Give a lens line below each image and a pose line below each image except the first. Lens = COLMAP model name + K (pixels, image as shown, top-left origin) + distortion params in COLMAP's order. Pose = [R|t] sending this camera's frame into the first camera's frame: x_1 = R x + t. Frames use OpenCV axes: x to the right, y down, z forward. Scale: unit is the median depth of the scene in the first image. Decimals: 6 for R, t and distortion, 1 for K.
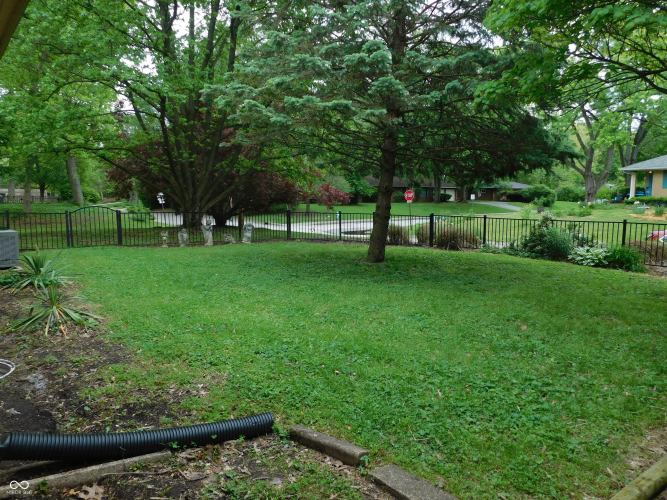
lens RADIAL K [[494.6, 0, 334.1], [0, 494.6, 250.3], [0, 0, 1]] dist [-0.000443, 0.004930]
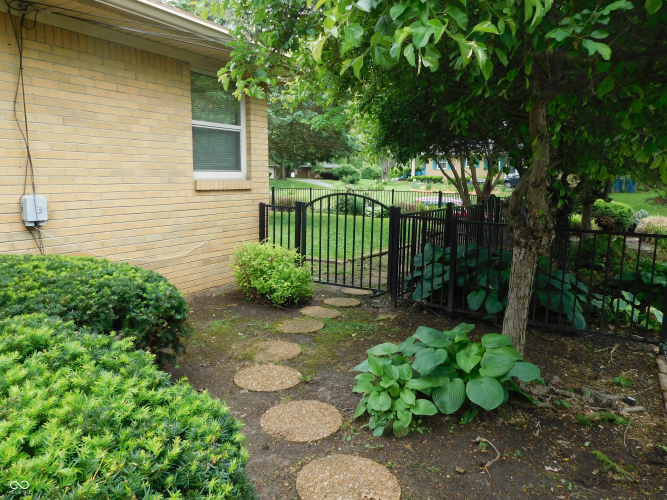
lens RADIAL K [[494.6, 0, 332.8], [0, 494.6, 250.4], [0, 0, 1]] dist [-0.000443, 0.004930]
pose [[0.935132, -0.045794, 0.351329, -0.050742], [0.030101, 0.998295, 0.050004, 0.014423], [-0.353020, -0.036185, 0.934916, -0.128589]]
